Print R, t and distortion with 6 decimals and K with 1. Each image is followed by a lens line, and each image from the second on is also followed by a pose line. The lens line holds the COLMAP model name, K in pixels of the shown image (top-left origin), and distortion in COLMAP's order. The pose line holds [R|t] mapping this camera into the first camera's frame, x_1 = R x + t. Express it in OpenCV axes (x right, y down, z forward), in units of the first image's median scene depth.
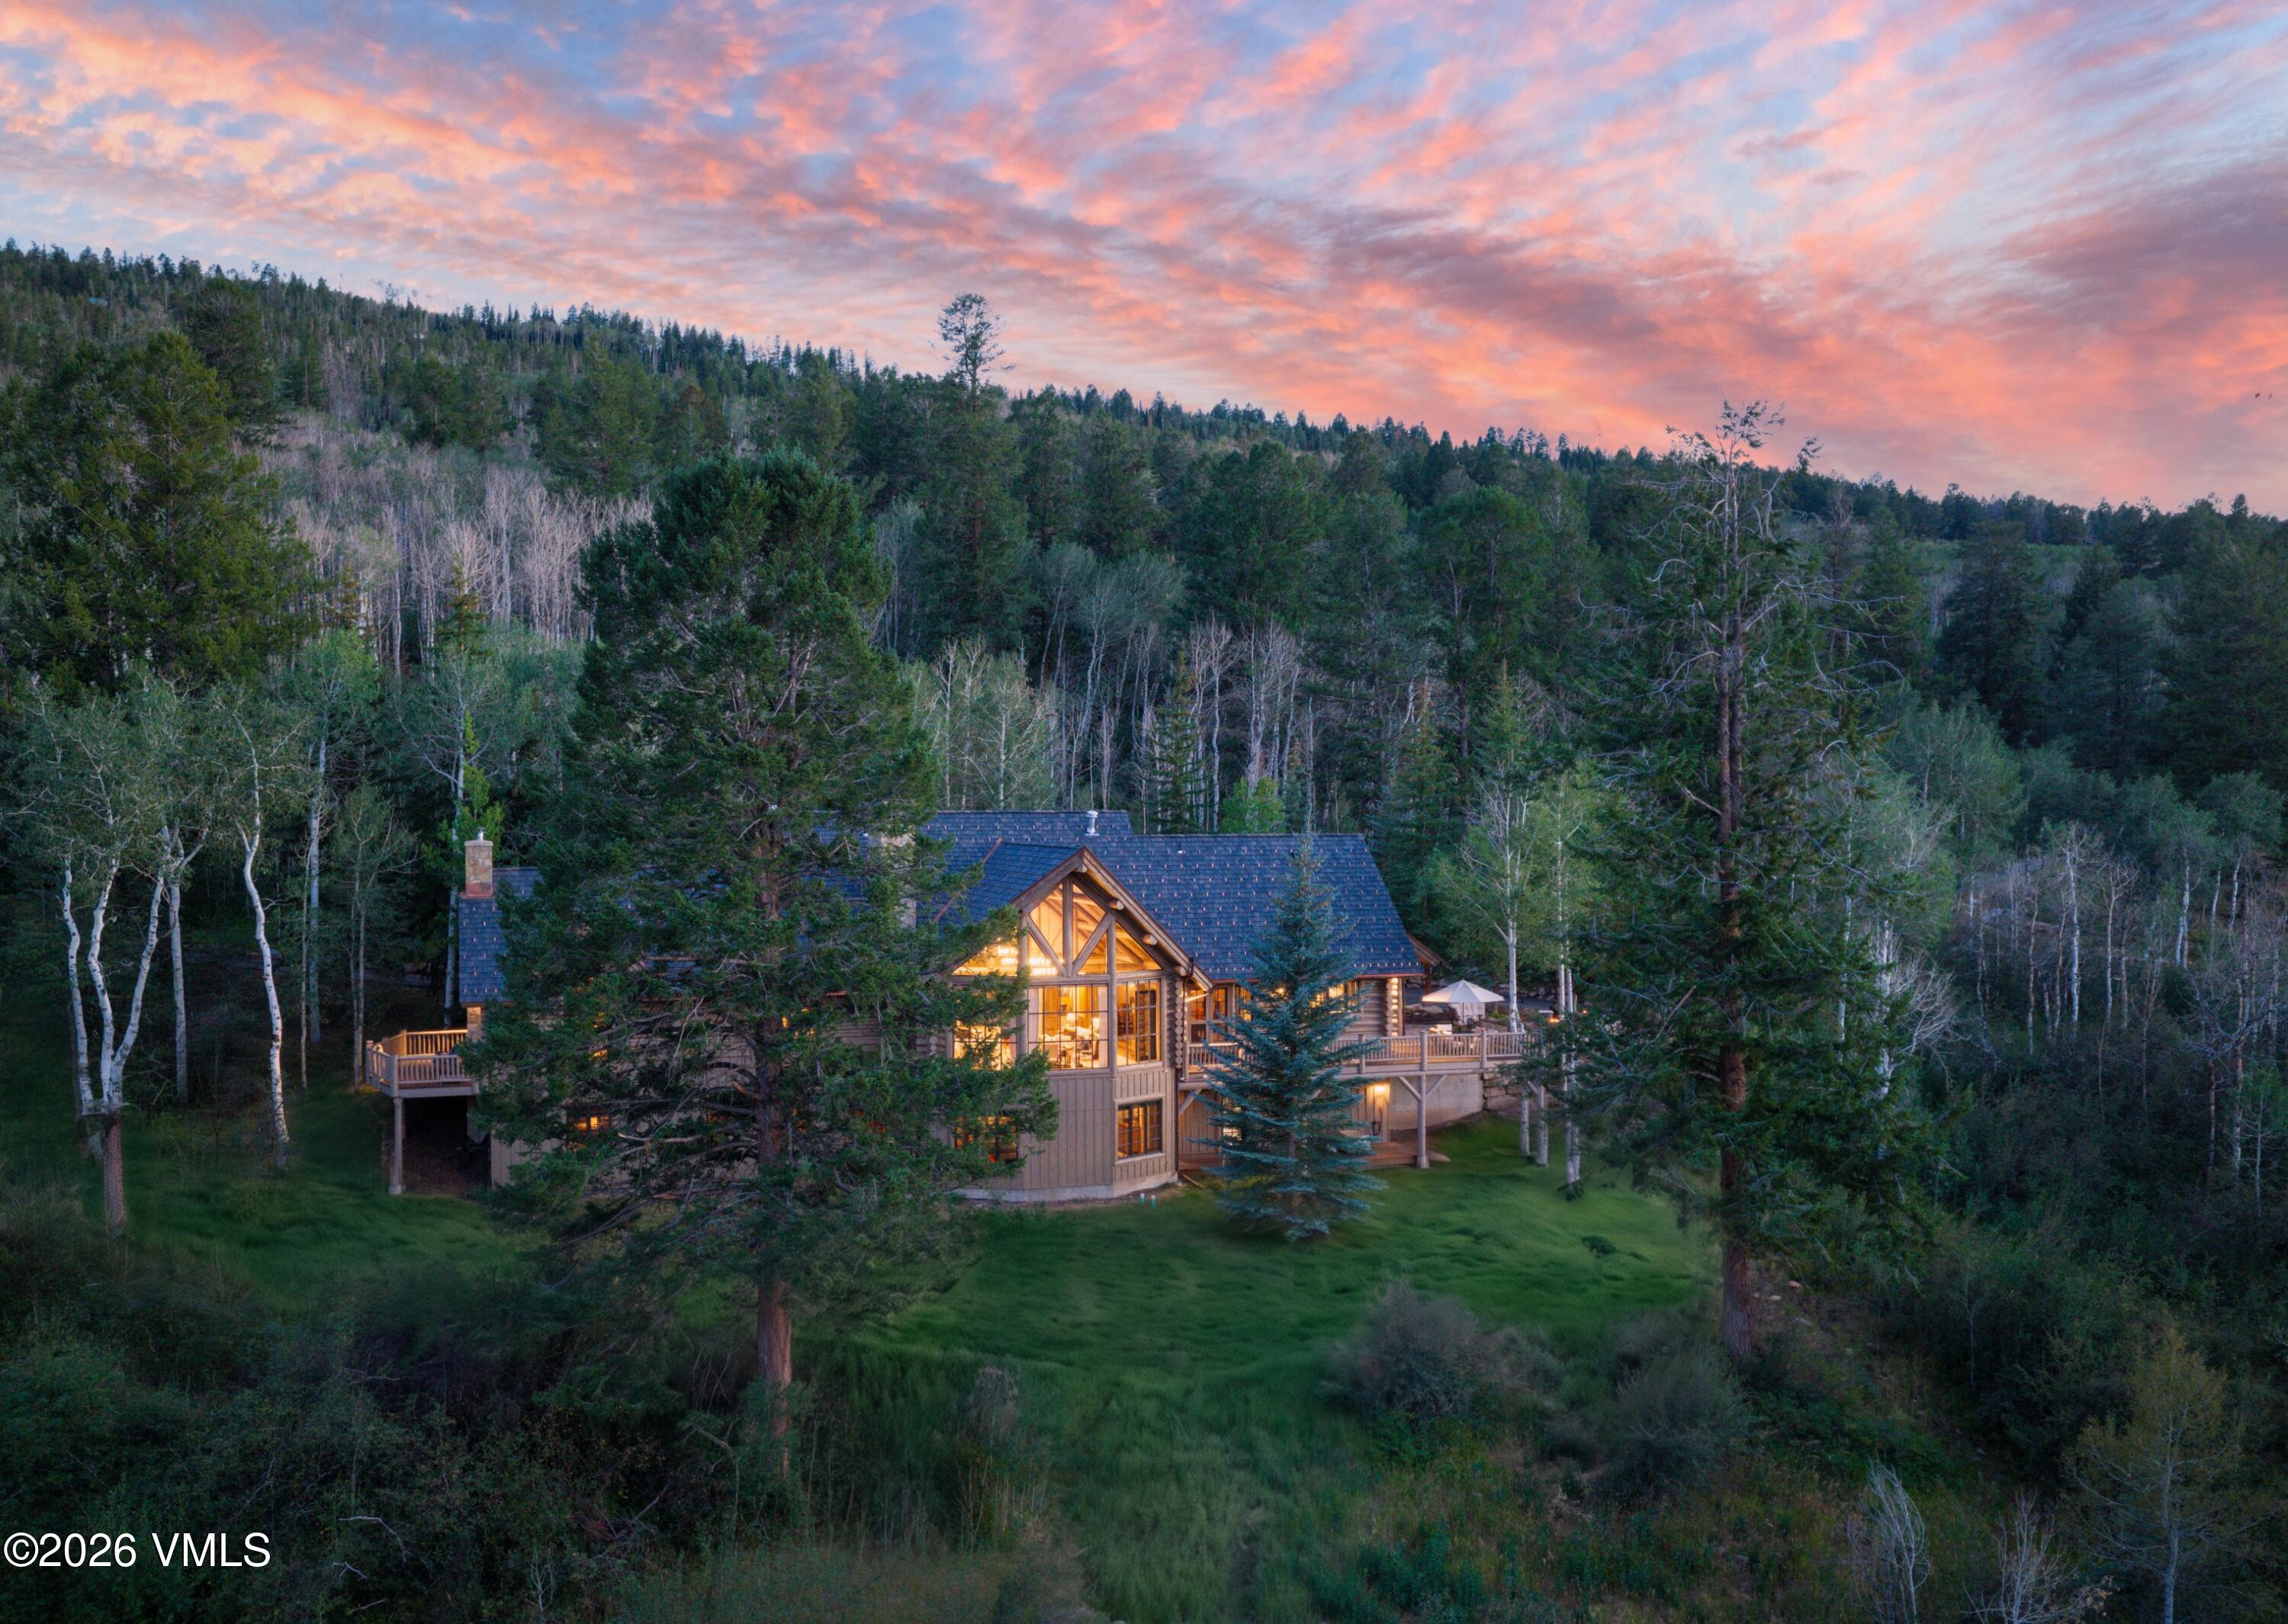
lens RADIAL K [[1871.7, 0, 1110.4], [0, 1871.7, 810.1], [0, 0, 1]] dist [-0.002096, -0.000176]
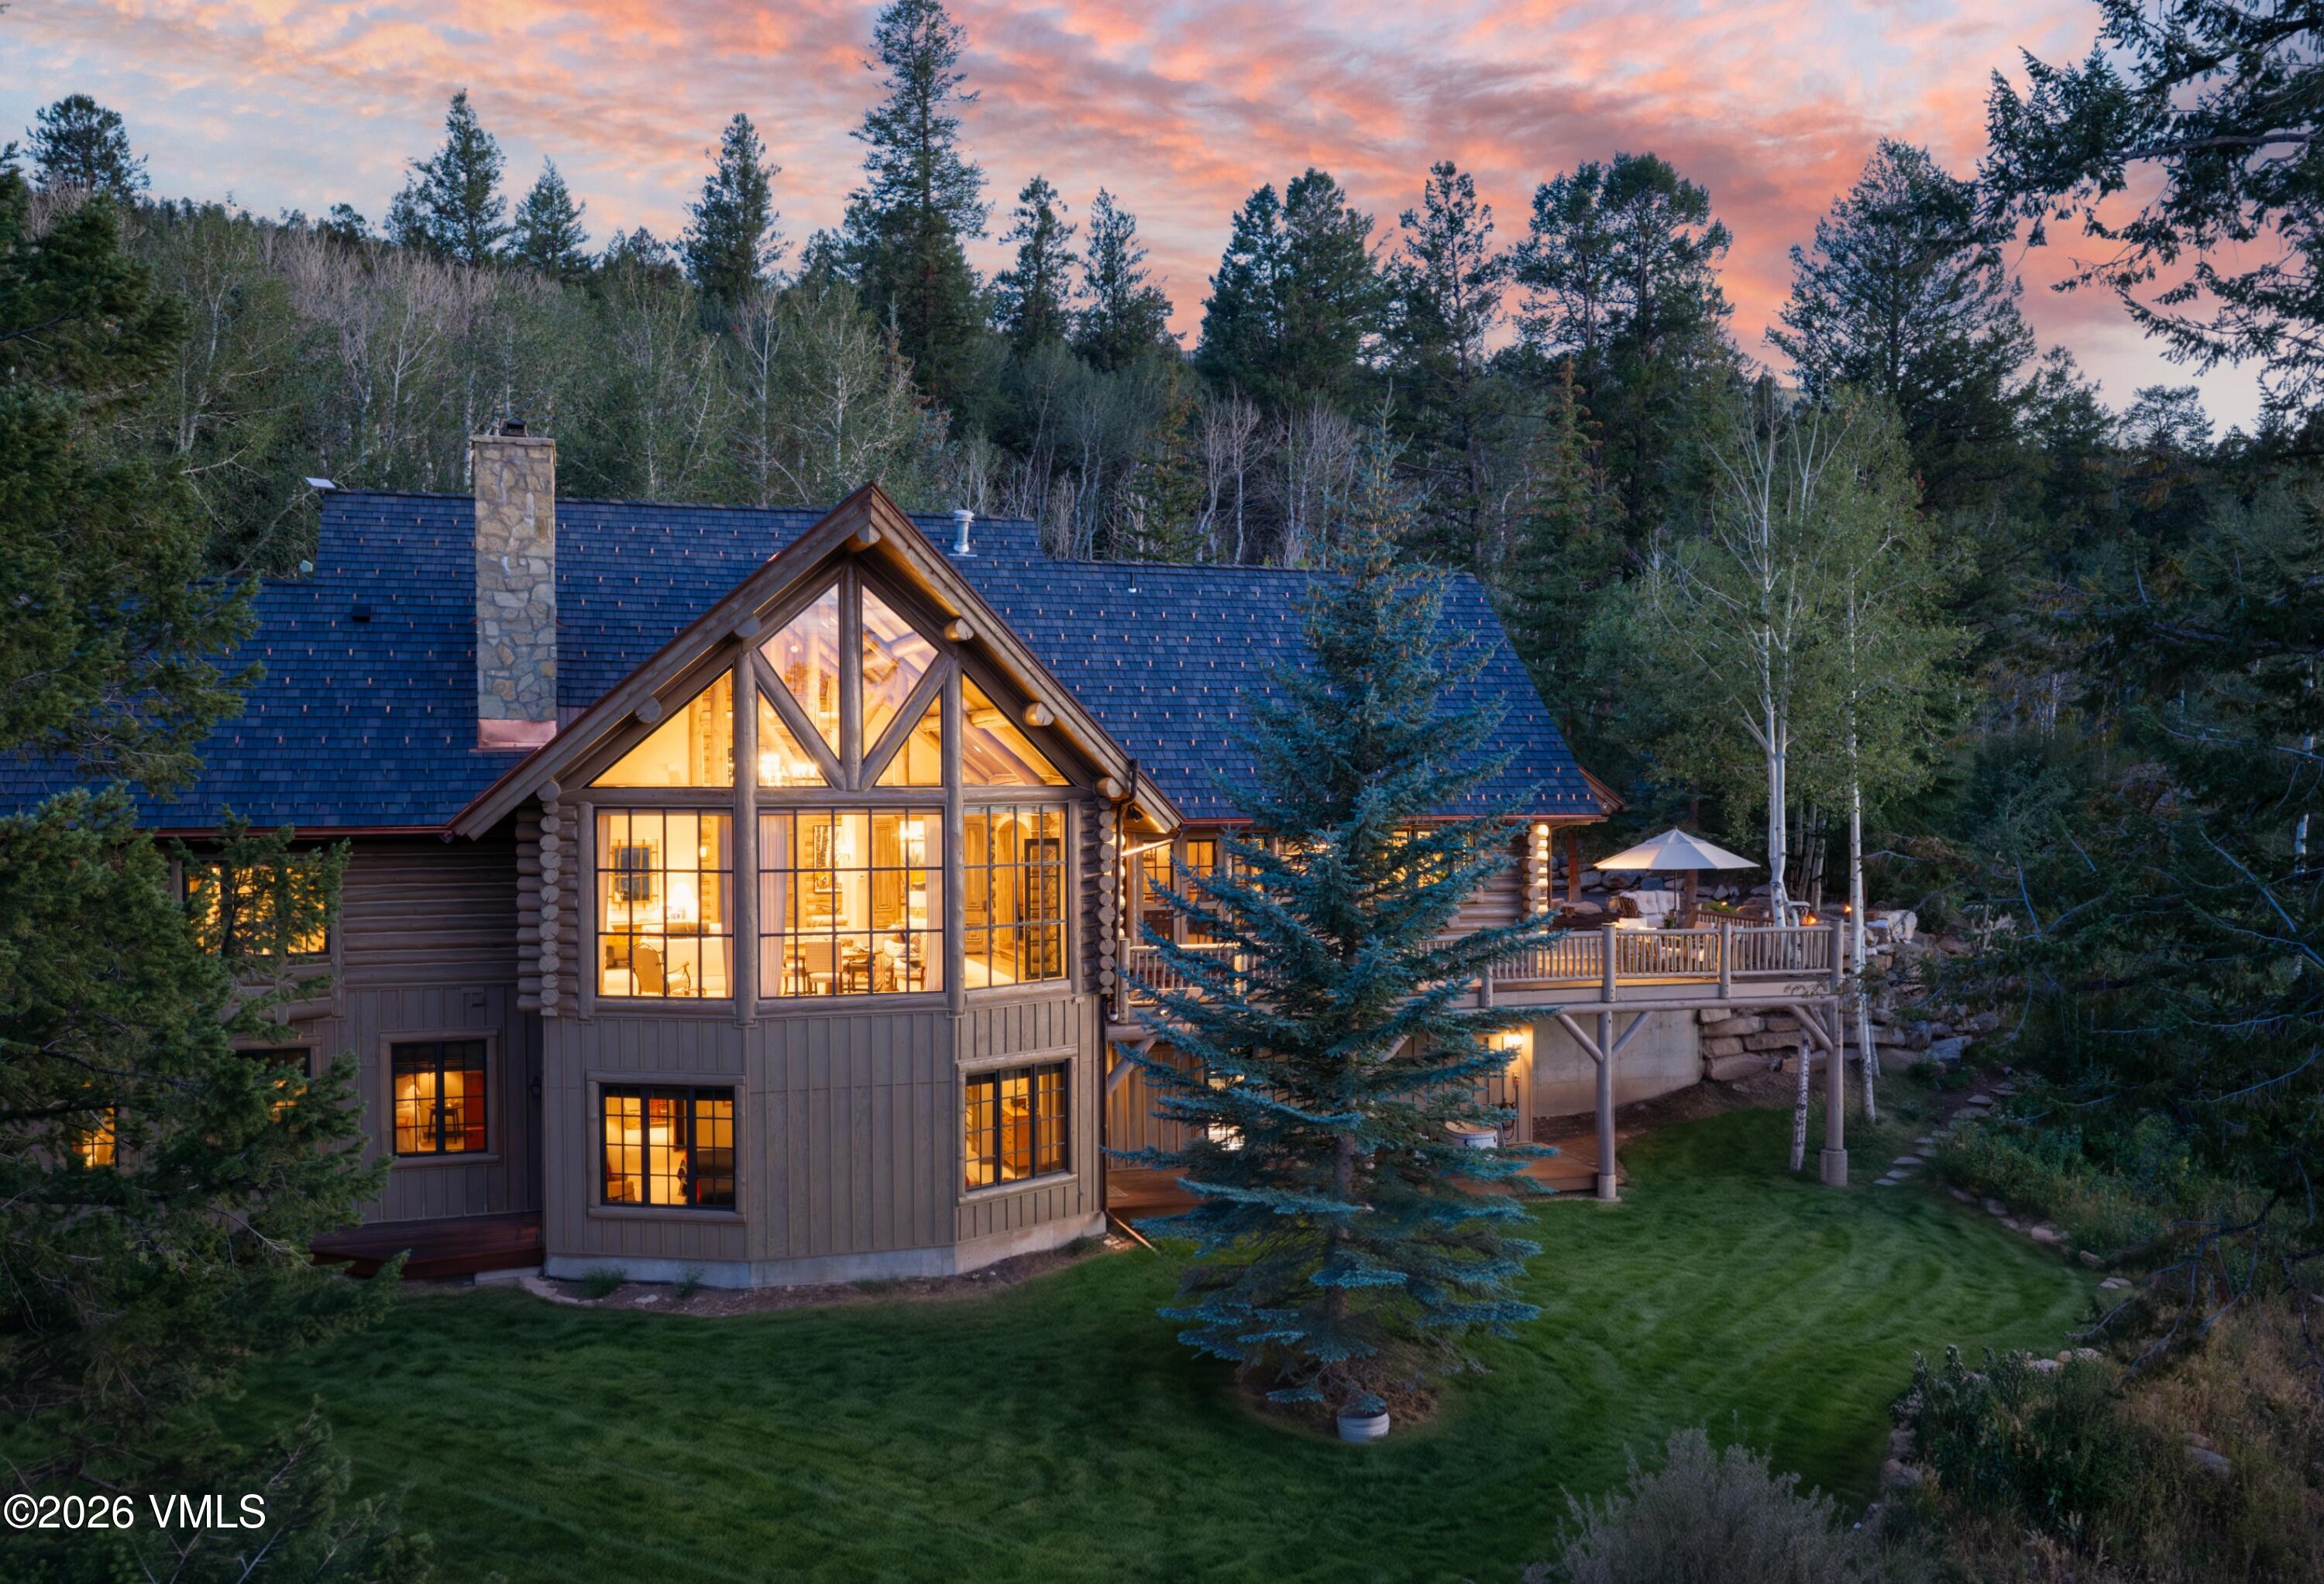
lens RADIAL K [[1958.4, 0, 1162.0], [0, 1958.4, 792.0], [0, 0, 1]] dist [0.007962, 0.003595]
pose [[0.999992, -0.001896, 0.003444, 0.048983], [0.001841, 0.999869, 0.016093, 0.078631], [-0.003474, -0.016087, 0.999865, 0.505050]]
